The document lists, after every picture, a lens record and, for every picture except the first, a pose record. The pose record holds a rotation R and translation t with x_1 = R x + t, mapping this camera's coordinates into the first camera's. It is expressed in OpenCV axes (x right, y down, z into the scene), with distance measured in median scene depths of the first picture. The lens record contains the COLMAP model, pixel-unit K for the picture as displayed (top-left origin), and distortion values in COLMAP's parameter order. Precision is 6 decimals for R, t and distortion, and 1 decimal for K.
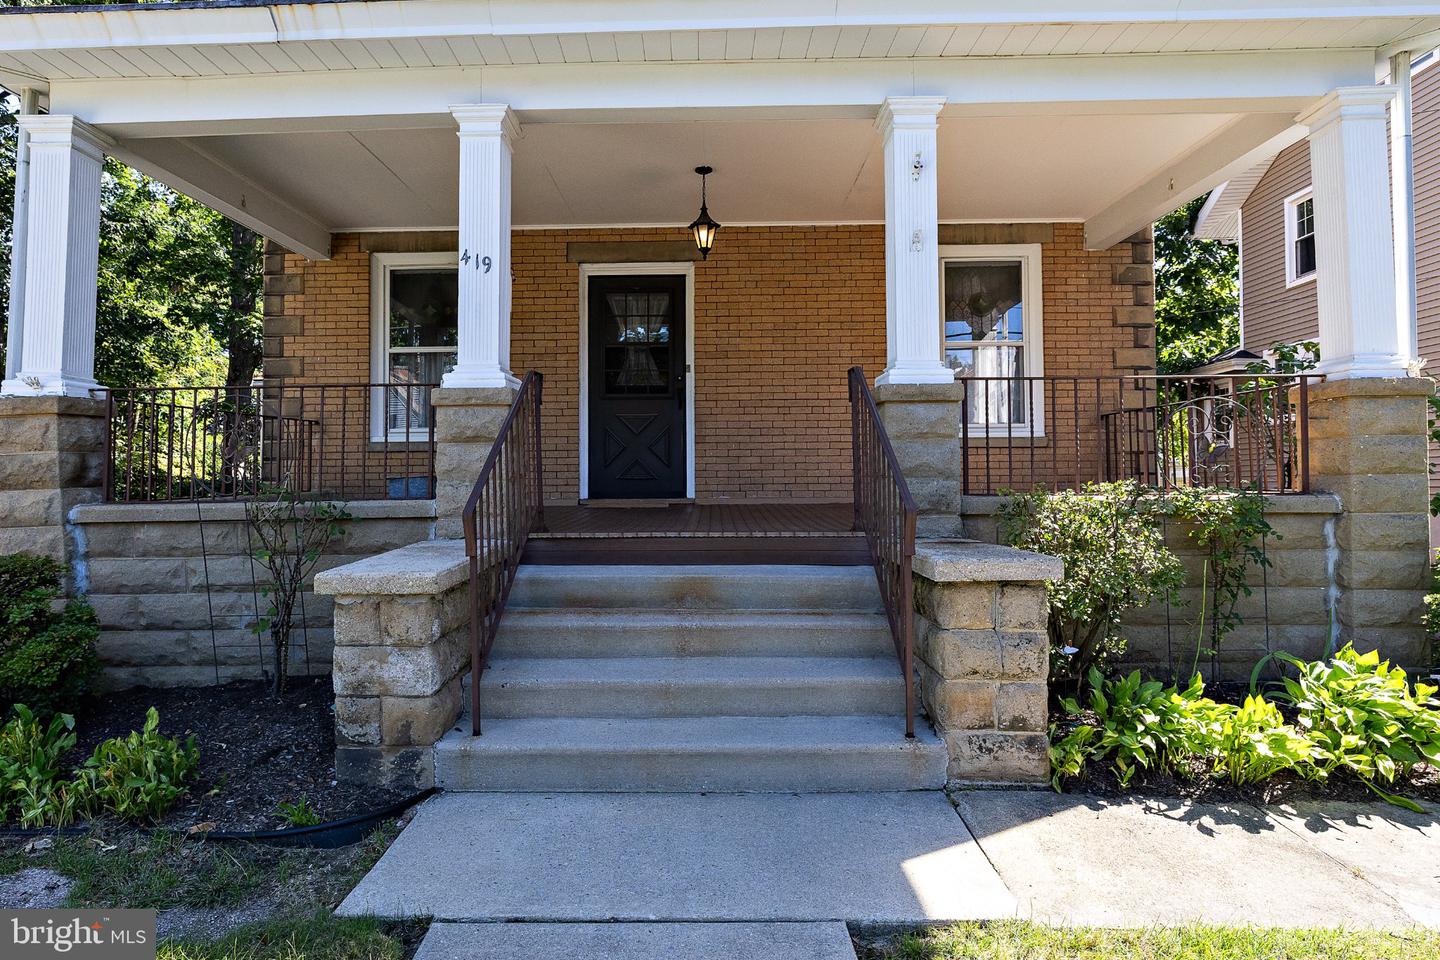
lens RADIAL K [[840.5, 0, 681.1], [0, 840.5, 473.6], [0, 0, 1]] dist [-0.005247, -0.001192]
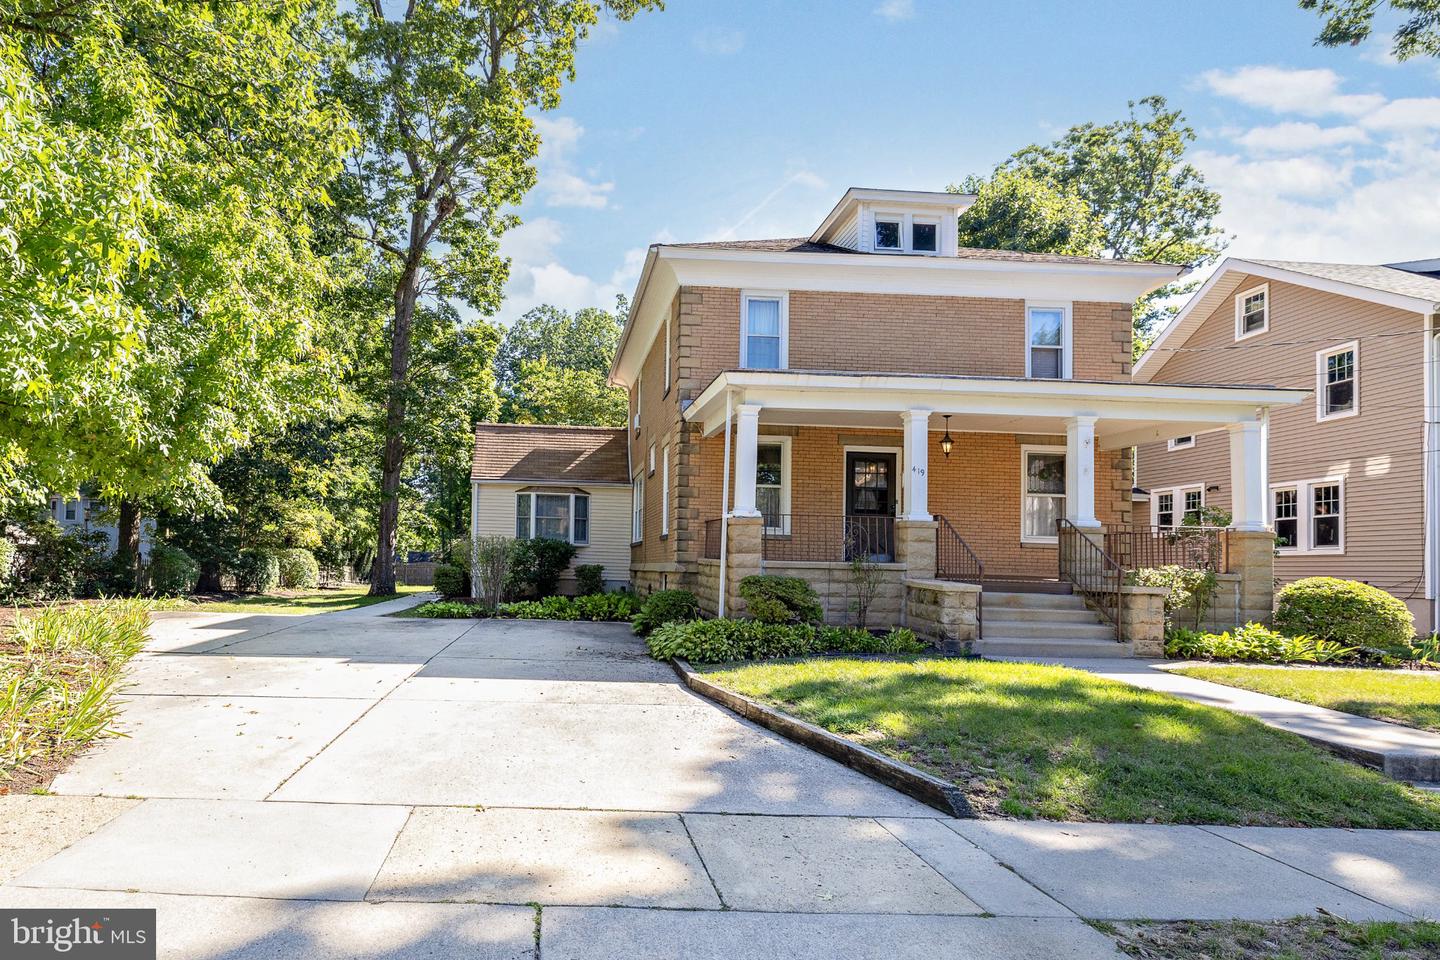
lens RADIAL K [[656.4, 0, 716.9], [0, 656.4, 541.1], [0, 0, 1]] dist [-0.000191, -0.000019]
pose [[0.997946, 0.038701, 0.051043, -0.584982], [-0.037640, 0.999058, -0.021593, 0.016619], [-0.051830, 0.019628, 0.998463, -0.593220]]
